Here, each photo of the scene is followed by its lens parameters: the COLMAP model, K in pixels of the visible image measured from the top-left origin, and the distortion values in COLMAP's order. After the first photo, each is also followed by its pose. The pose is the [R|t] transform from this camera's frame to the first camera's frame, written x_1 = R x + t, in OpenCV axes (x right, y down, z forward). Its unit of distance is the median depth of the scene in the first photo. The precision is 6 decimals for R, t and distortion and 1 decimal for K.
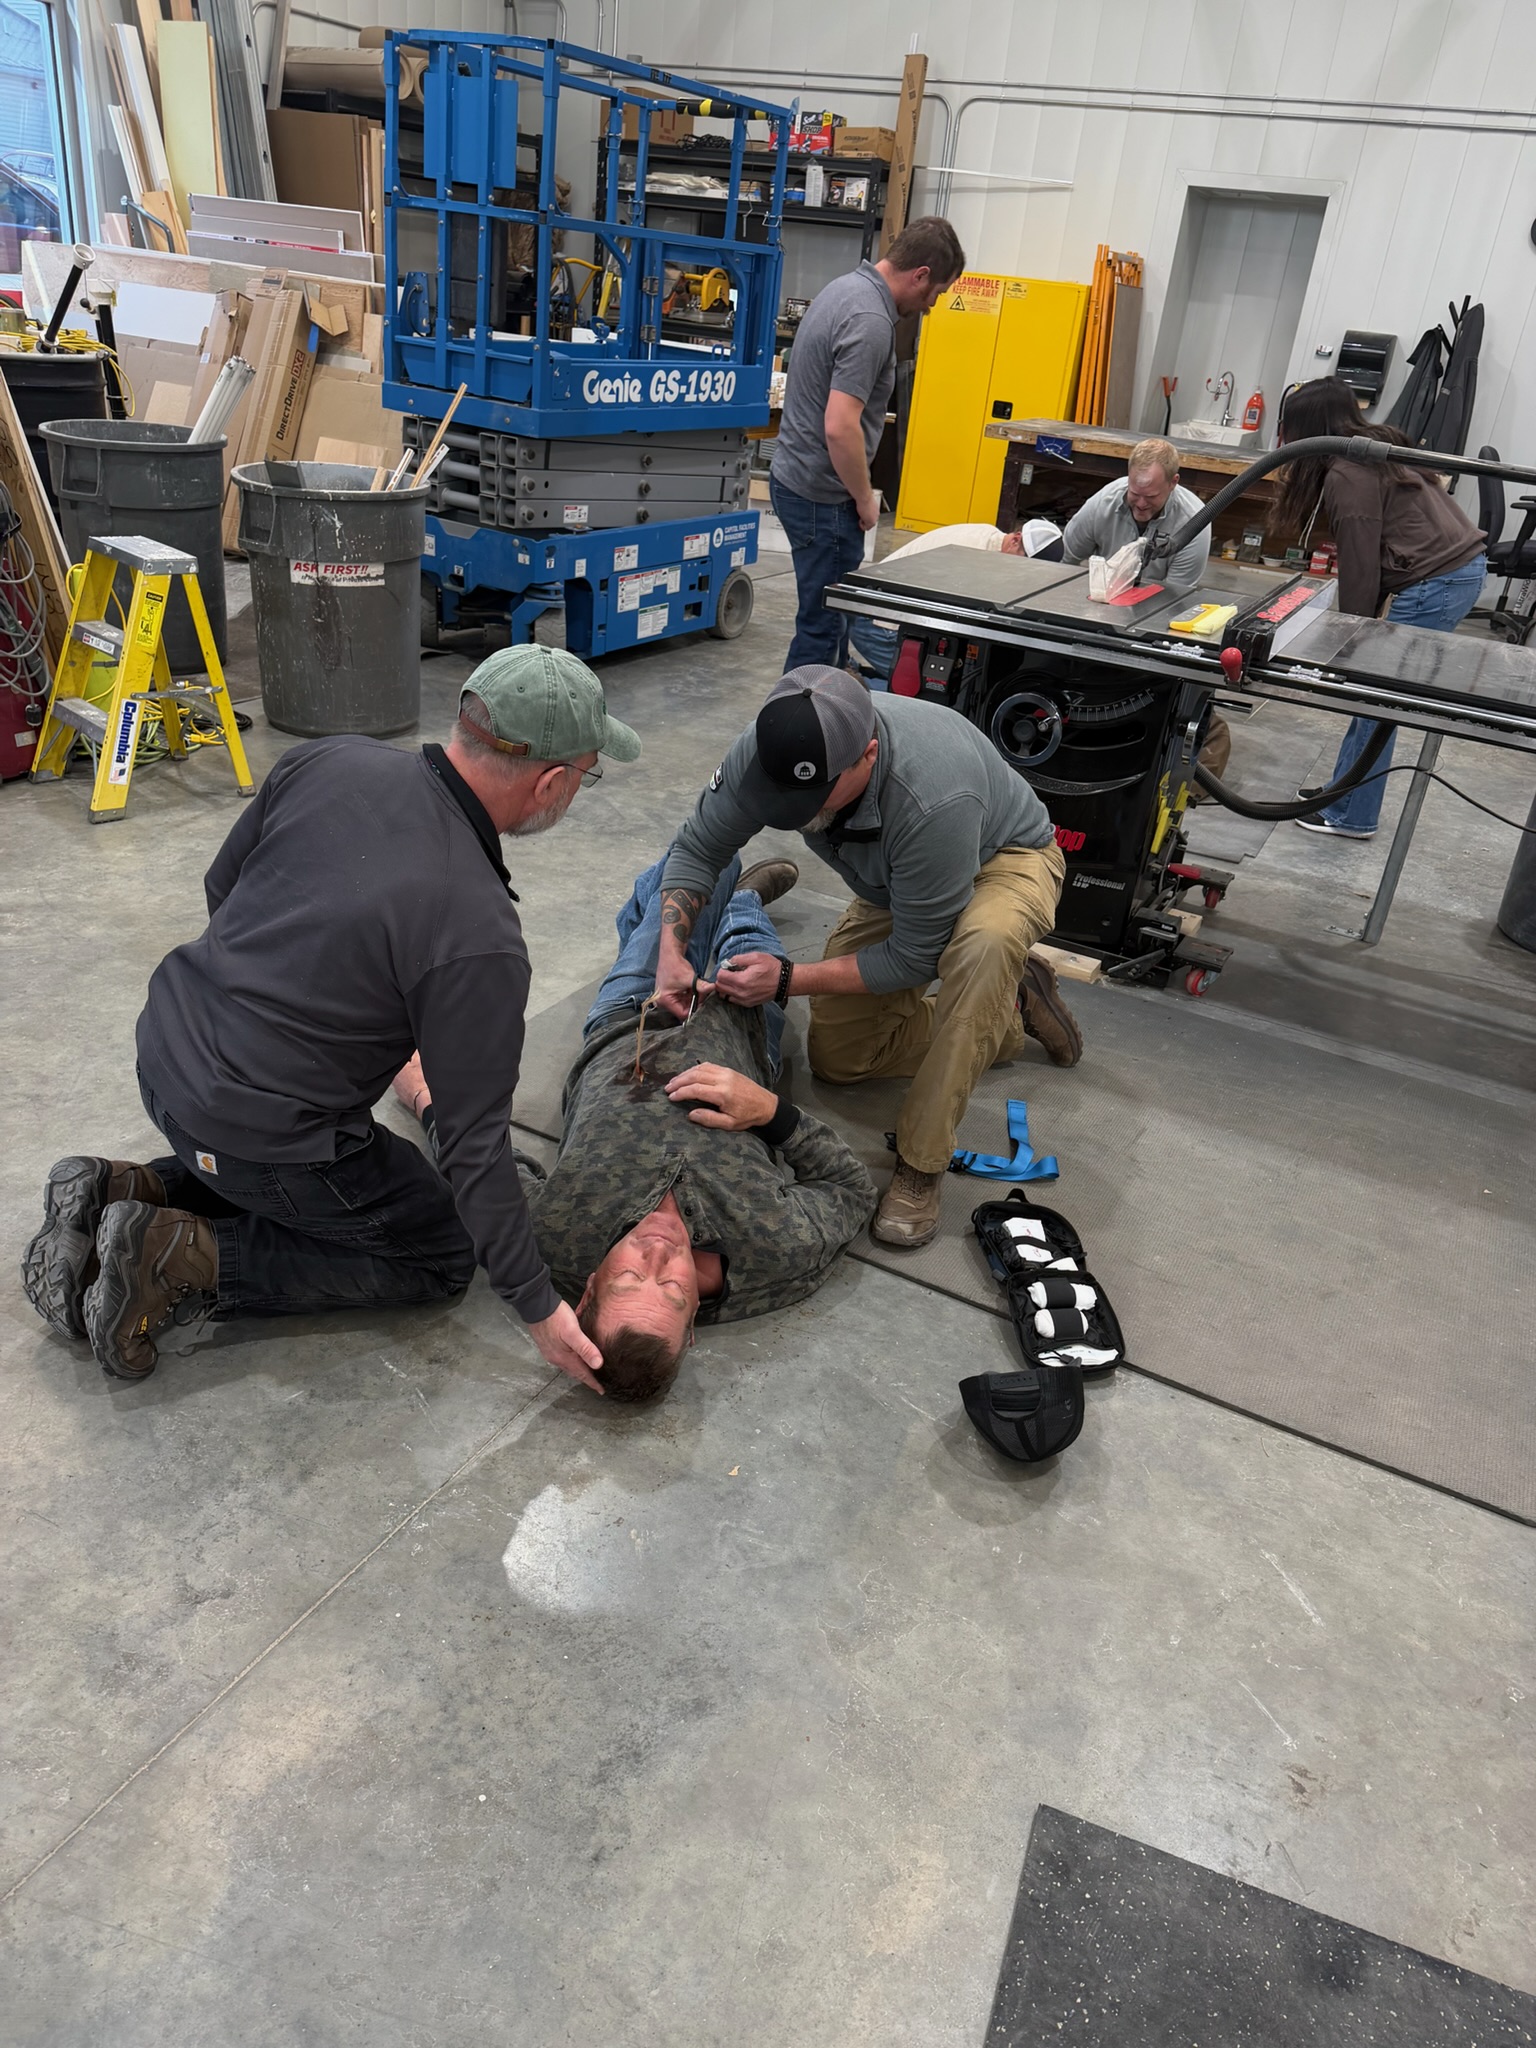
lens RADIAL K [[1459.0, 0, 792.0], [0, 1459.0, 1022.3], [0, 0, 1]] dist [0.030553, -0.043354]
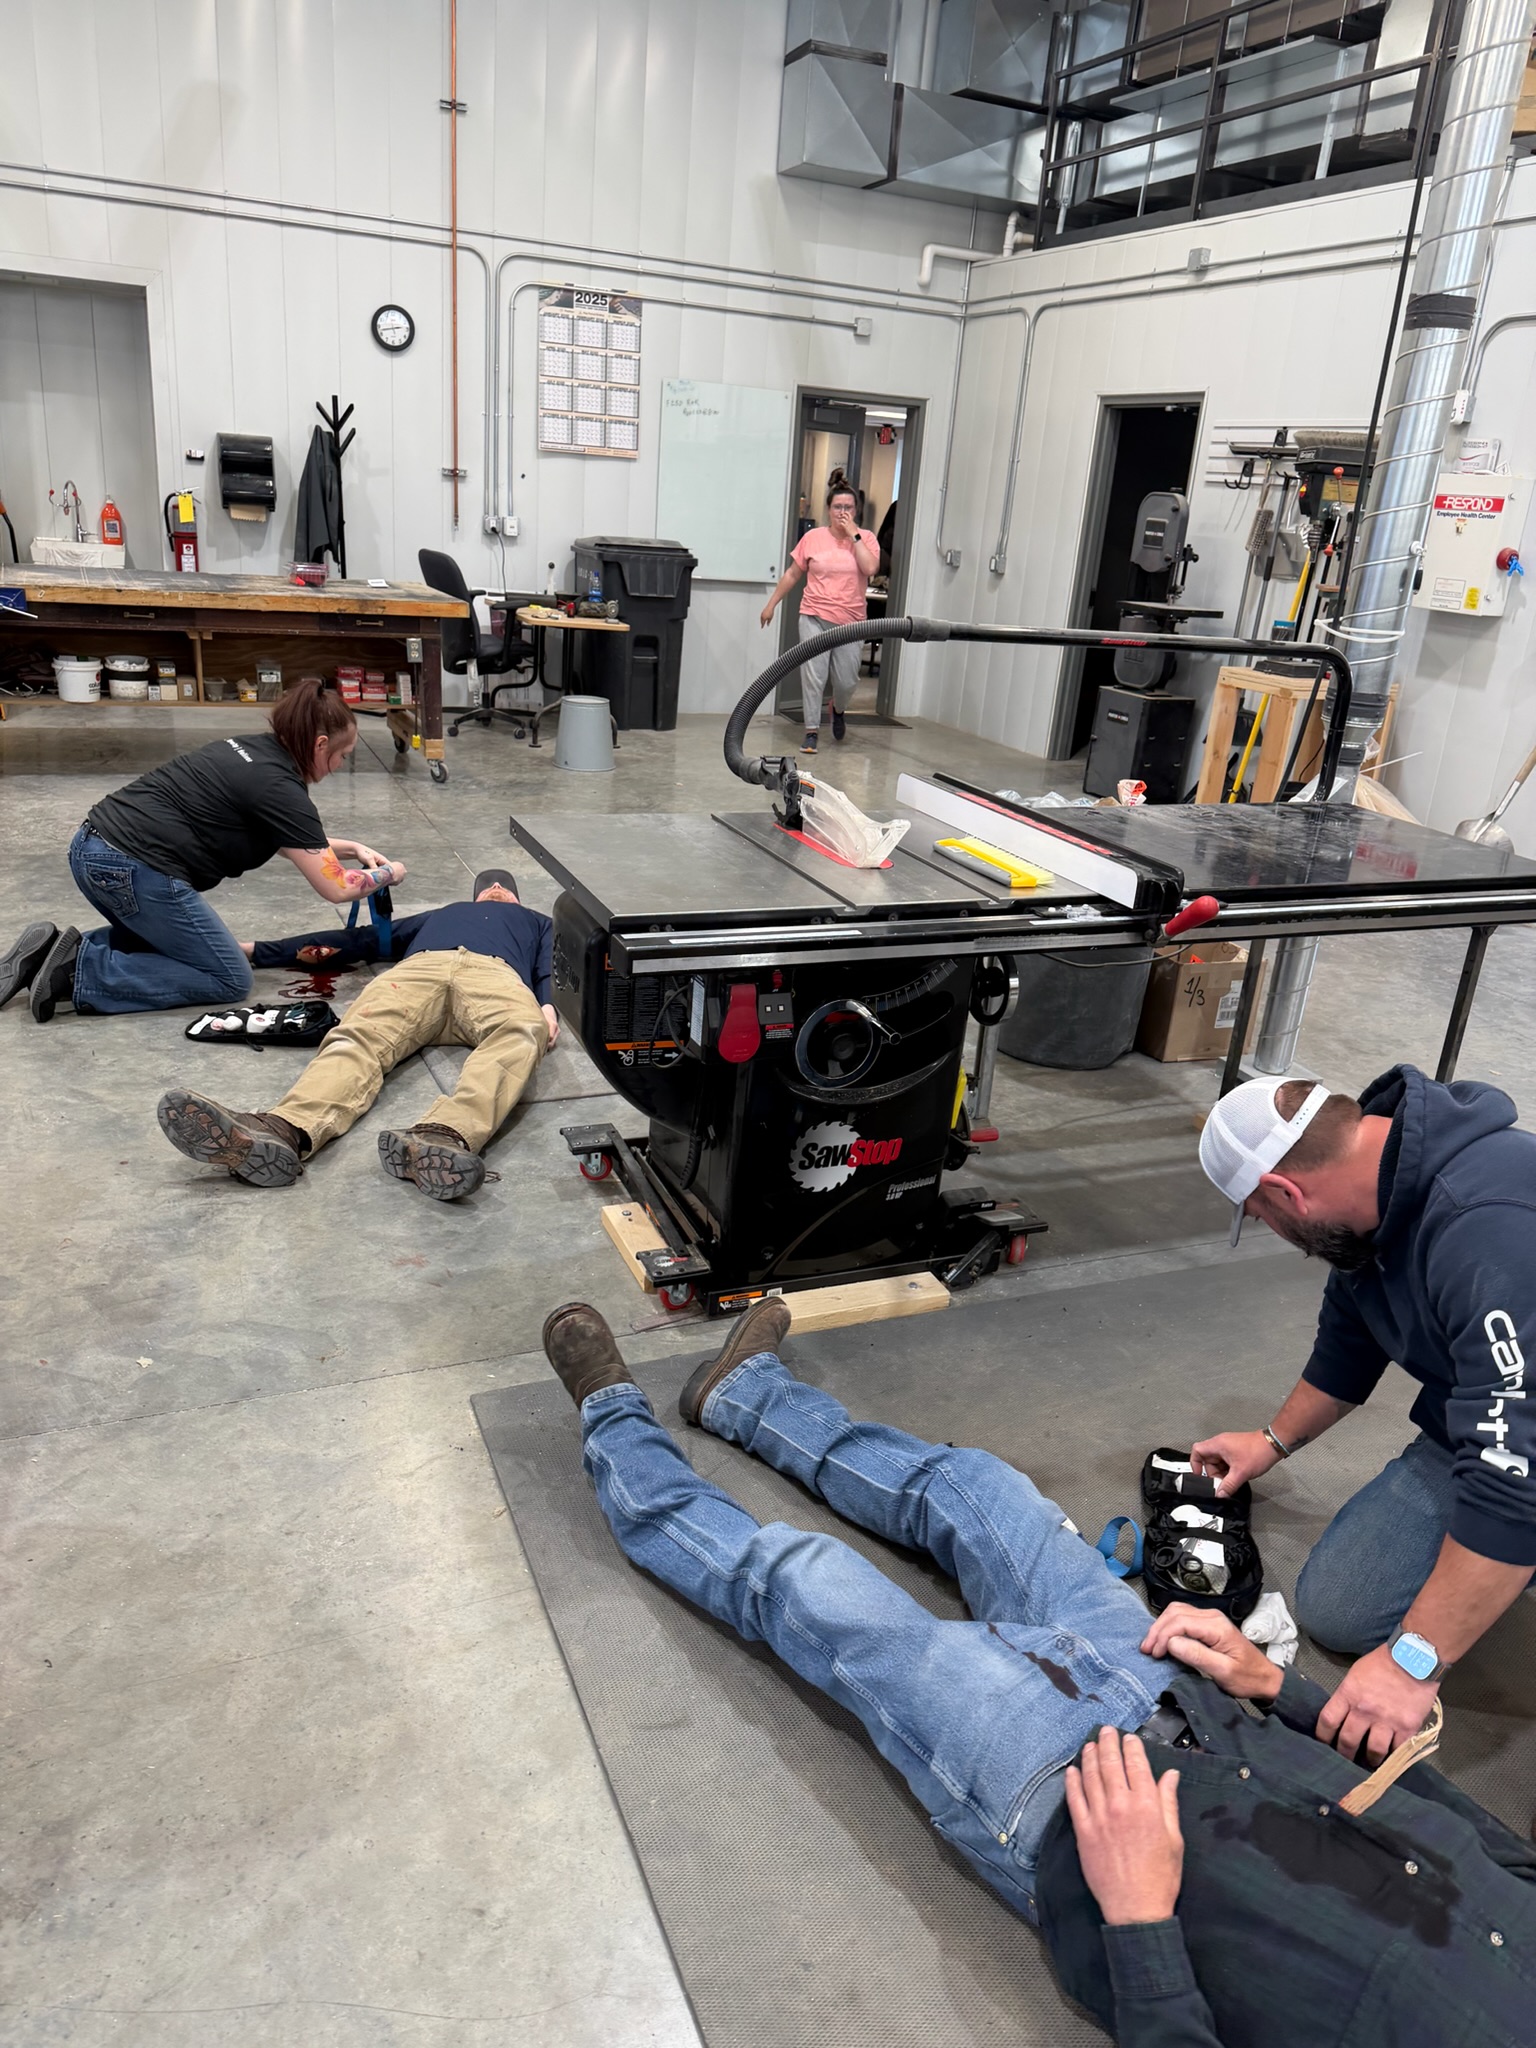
lens RADIAL K [[1458.9, 0, 768.0], [0, 1458.9, 1024.0], [0, 0, 1]] dist [-0.010828, 0.011063]
pose [[0.641956, -0.314077, 0.699463, -0.229965], [0.334176, 0.935660, 0.113434, -0.181930], [-0.690086, 0.160924, 0.705609, 0.288855]]
